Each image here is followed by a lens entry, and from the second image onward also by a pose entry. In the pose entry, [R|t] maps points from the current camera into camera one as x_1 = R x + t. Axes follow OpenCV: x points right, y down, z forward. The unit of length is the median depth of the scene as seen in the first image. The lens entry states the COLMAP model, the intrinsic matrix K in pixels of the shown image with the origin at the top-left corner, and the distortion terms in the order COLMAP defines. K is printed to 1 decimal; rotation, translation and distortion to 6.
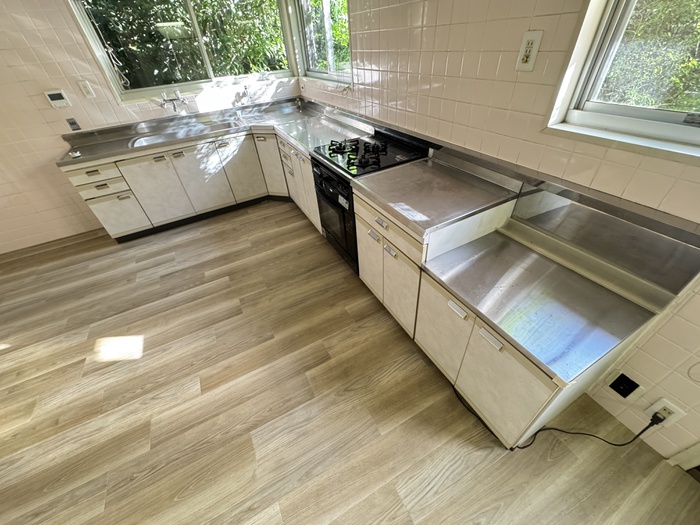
lens RADIAL K [[279.1, 0, 348.7], [0, 279.1, 262.9], [0, 0, 1]] dist [-0.002099, -0.000503]
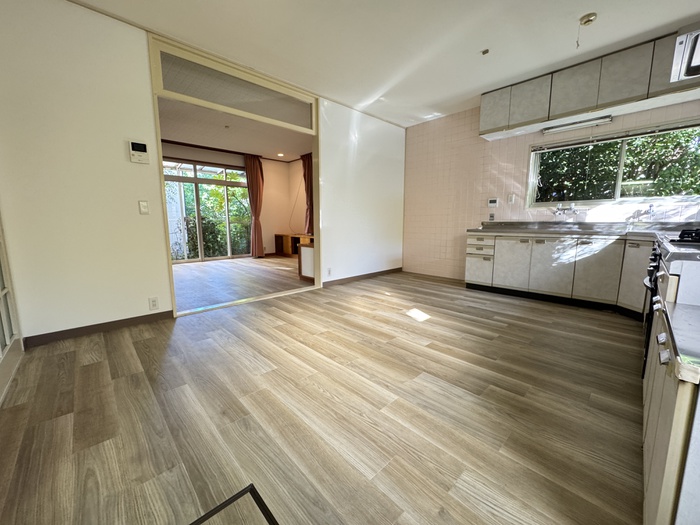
lens RADIAL K [[279.1, 0, 348.7], [0, 279.1, 262.9], [0, 0, 1]] dist [-0.002099, -0.000503]
pose [[0.269922, 0.210608, -0.939567, 0.524882], [-0.623300, 0.781974, -0.003781, 0.339631], [0.733920, 0.586653, 0.342344, -0.003449]]
